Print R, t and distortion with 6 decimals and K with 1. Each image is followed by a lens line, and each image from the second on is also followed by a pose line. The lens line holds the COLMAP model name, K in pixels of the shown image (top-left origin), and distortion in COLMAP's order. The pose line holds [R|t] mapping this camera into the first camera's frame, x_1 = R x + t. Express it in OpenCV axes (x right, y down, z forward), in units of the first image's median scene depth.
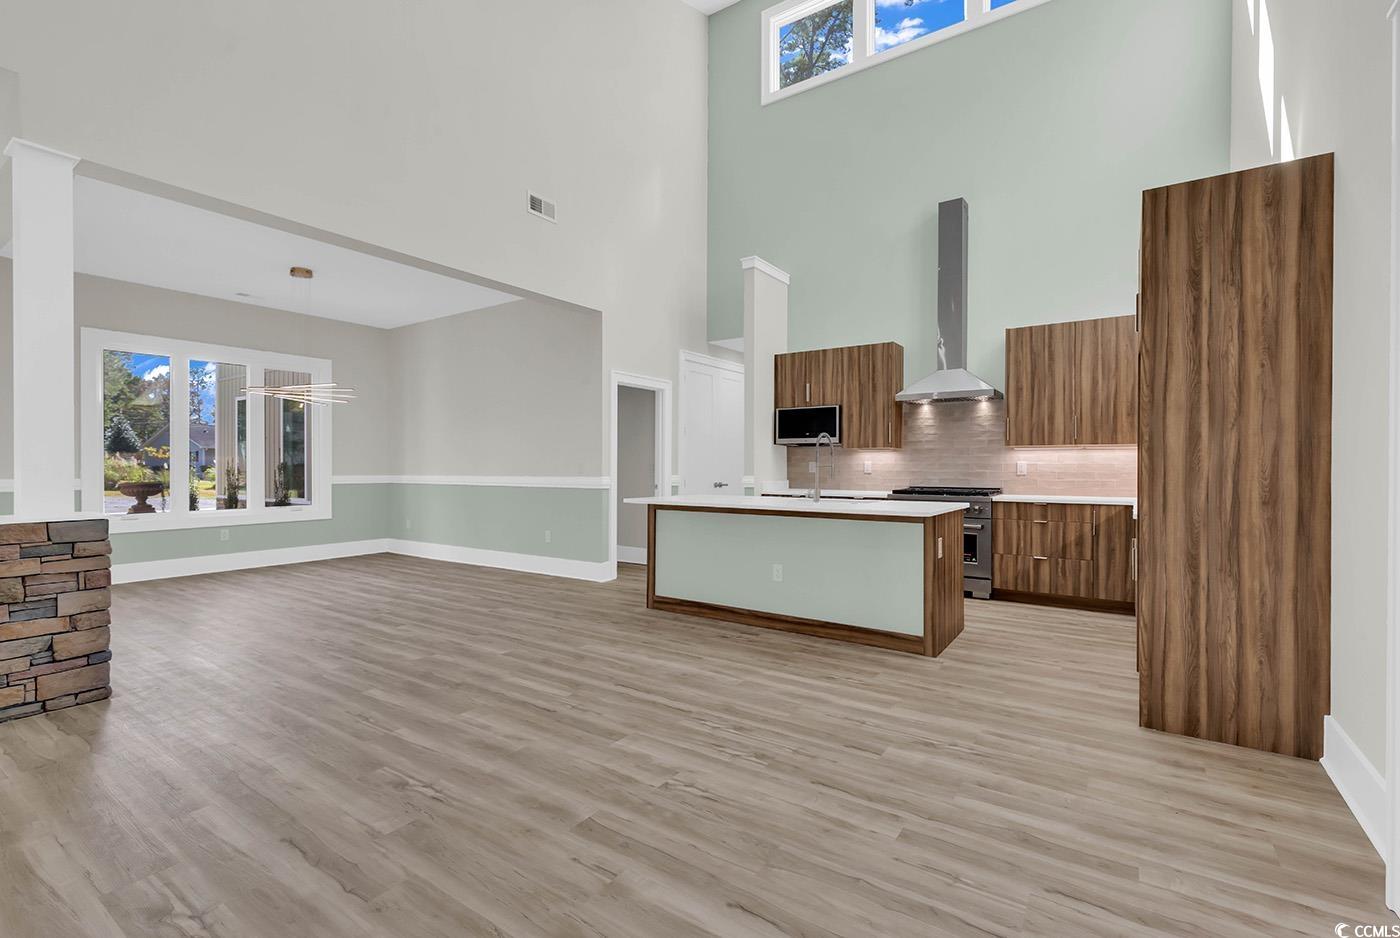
lens RADIAL K [[633.7, 0, 700.0], [0, 633.7, 469.0], [0, 0, 1]] dist [-0.000416, -0.000085]
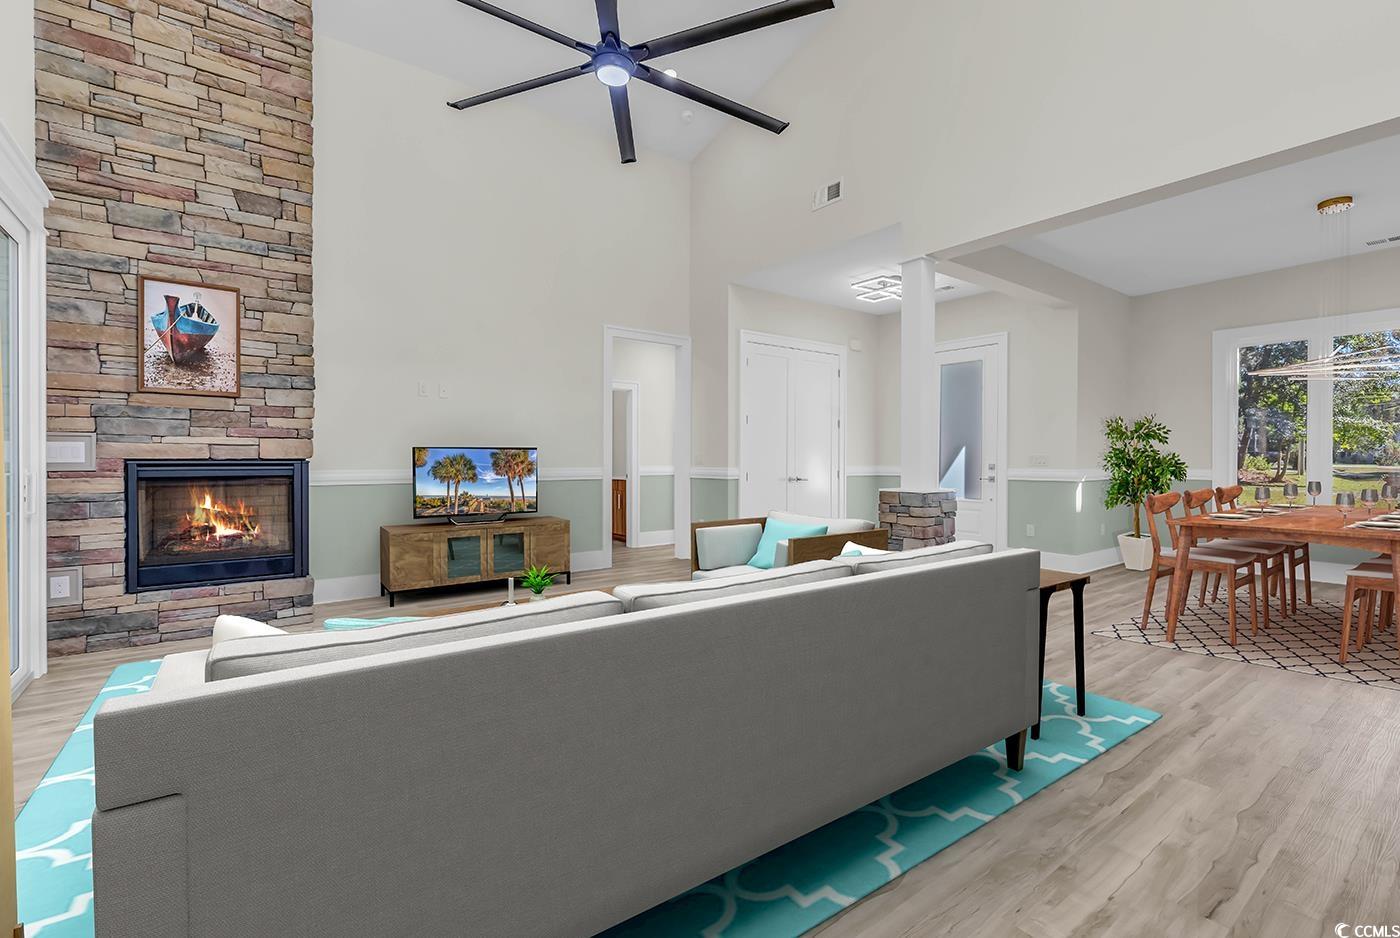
lens RADIAL K [[633.7, 0, 700.0], [0, 633.7, 469.0], [0, 0, 1]] dist [-0.000416, -0.000085]
pose [[-0.380953, 0.011515, -0.924523, 0.494208], [-0.000522, 0.999920, 0.012669, 0.003112], [0.924594, 0.005309, -0.380916, 0.838414]]
